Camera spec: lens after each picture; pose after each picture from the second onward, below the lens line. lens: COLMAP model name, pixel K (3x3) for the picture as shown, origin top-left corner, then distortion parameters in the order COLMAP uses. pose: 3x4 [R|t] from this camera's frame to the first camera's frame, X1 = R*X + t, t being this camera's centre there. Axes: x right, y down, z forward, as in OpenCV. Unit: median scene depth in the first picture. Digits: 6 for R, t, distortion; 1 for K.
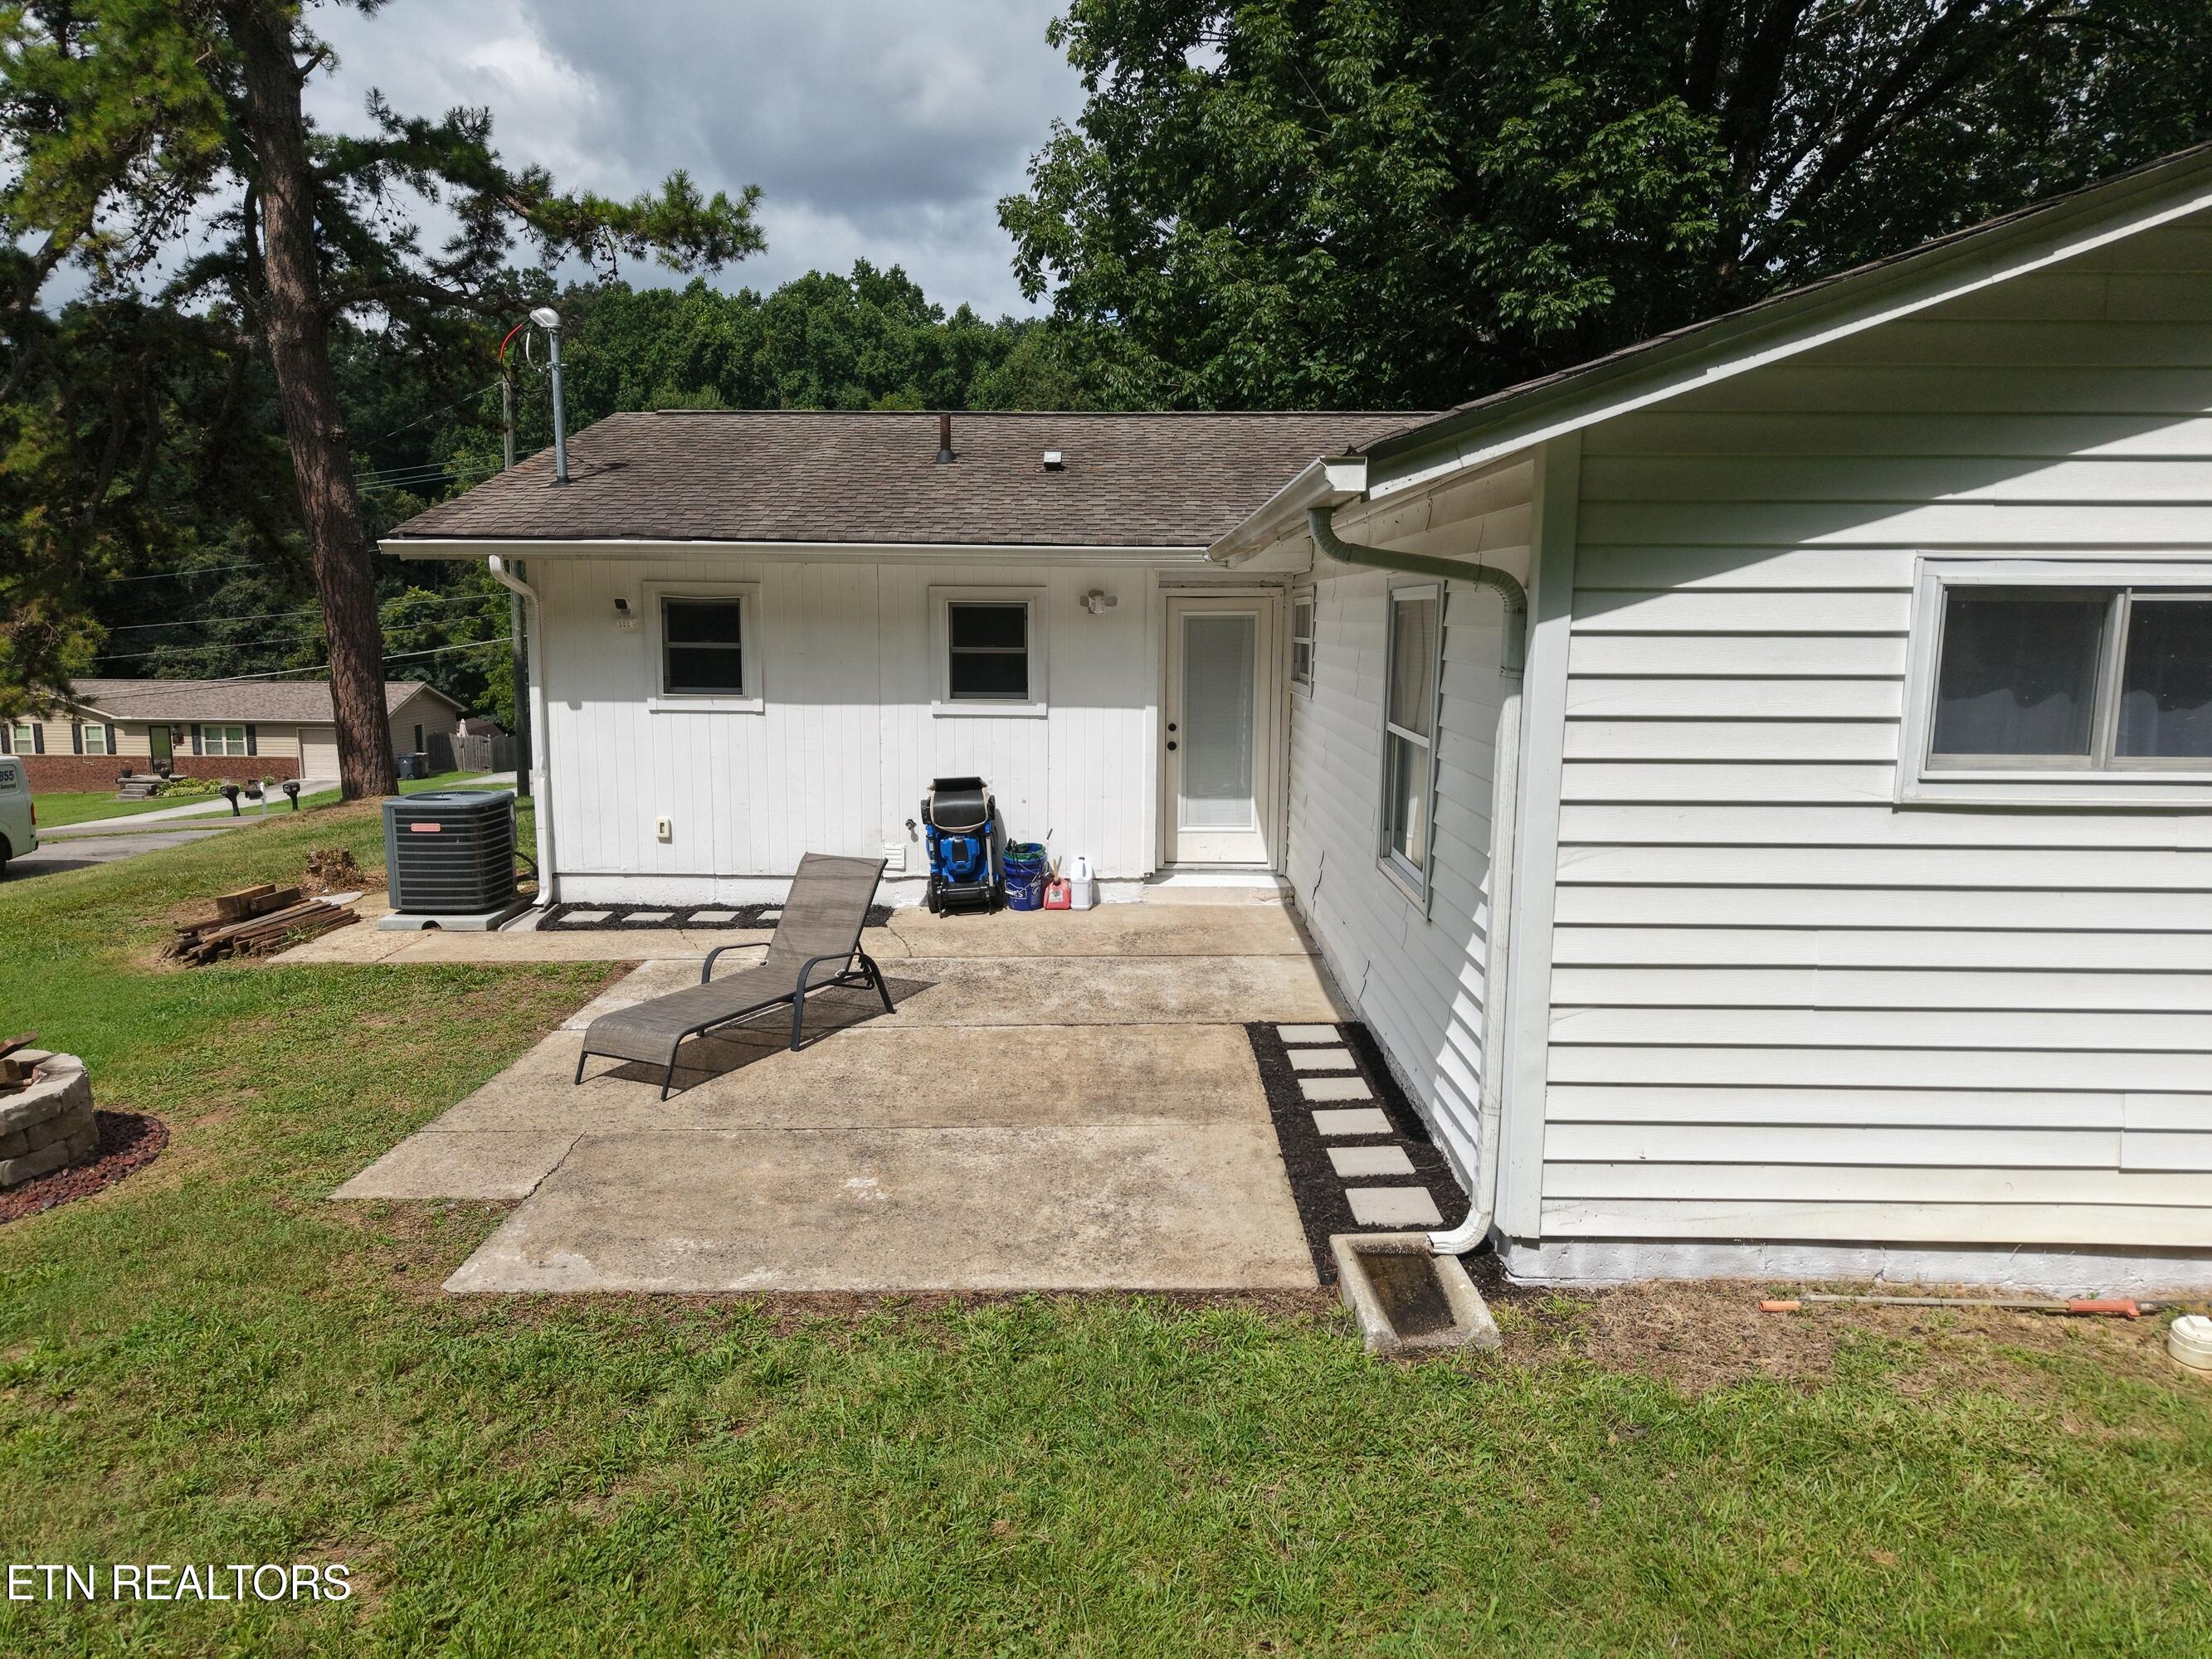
lens RADIAL K [[1481.2, 0, 1110.5], [0, 1481.2, 819.5], [0, 0, 1]] dist [0.030220, -0.028974]
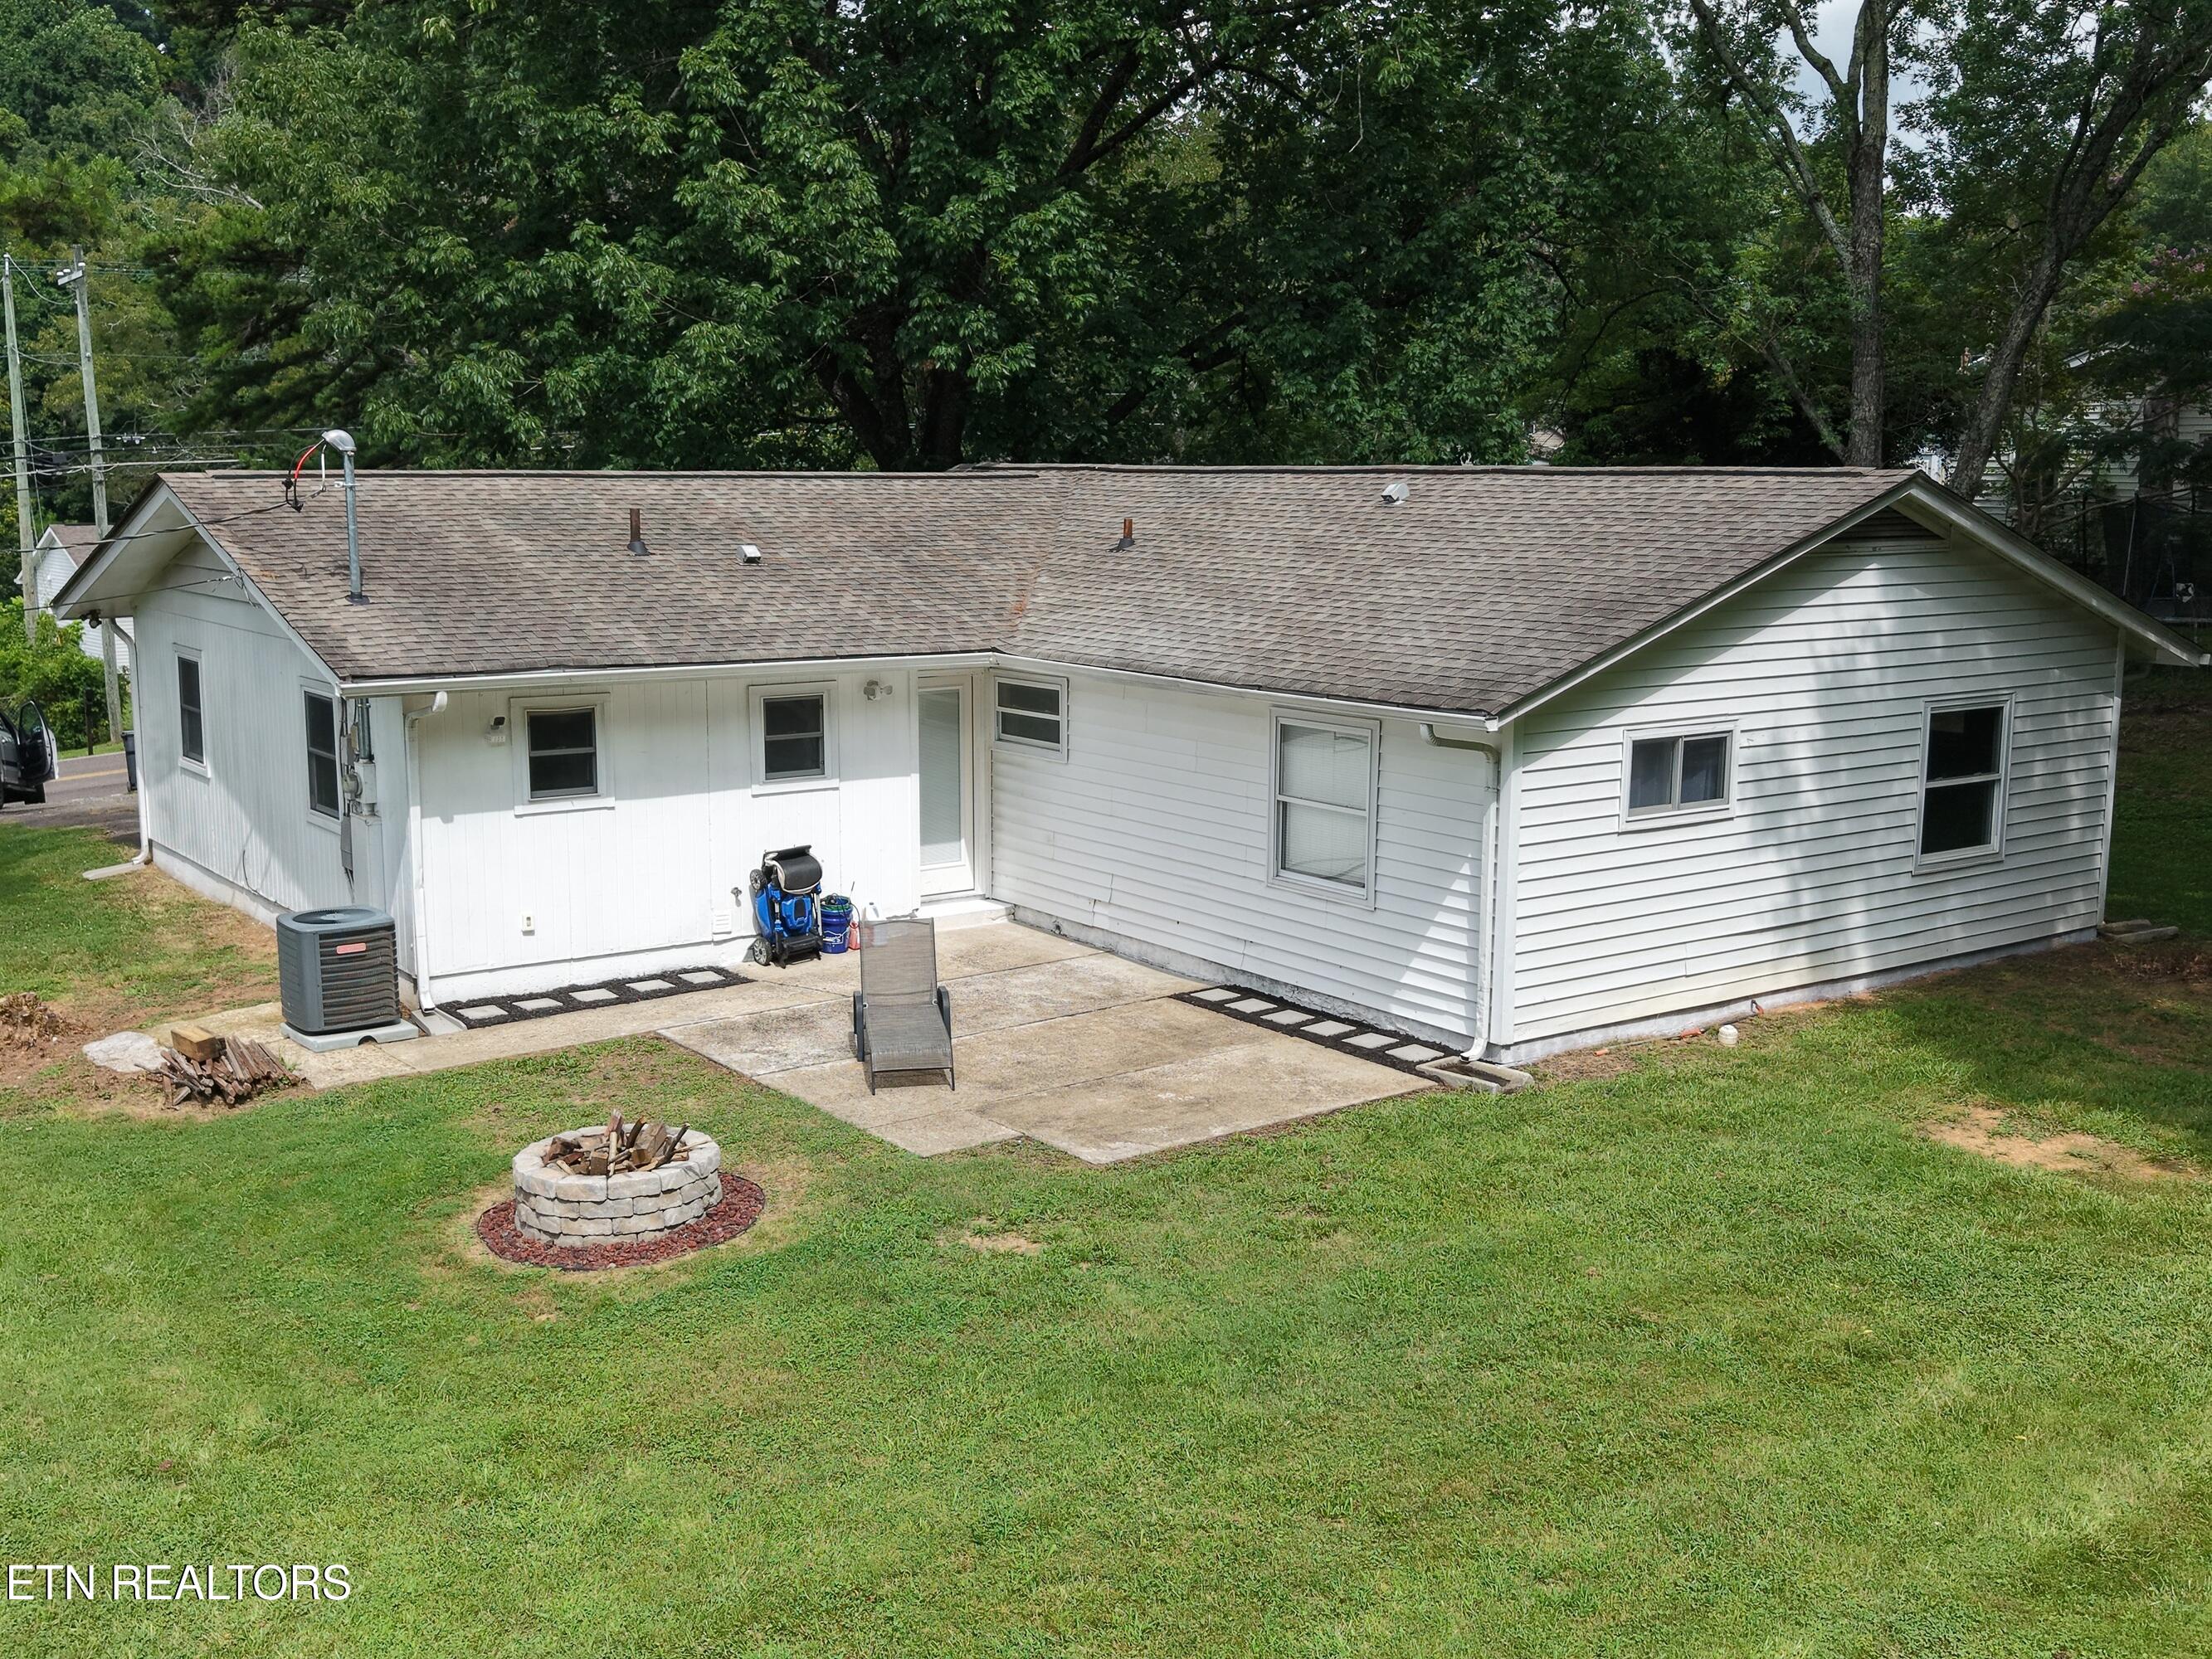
lens RADIAL K [[2287.5, 0, 1103.6], [0, 2287.5, 824.5], [0, 0, 1]] dist [0.046879, 0.000000]
pose [[0.802317, -0.097596, 0.588866, -1.480527], [0.083680, 0.995191, 0.050926, -0.180386], [-0.591004, 0.008417, 0.806625, -0.942266]]
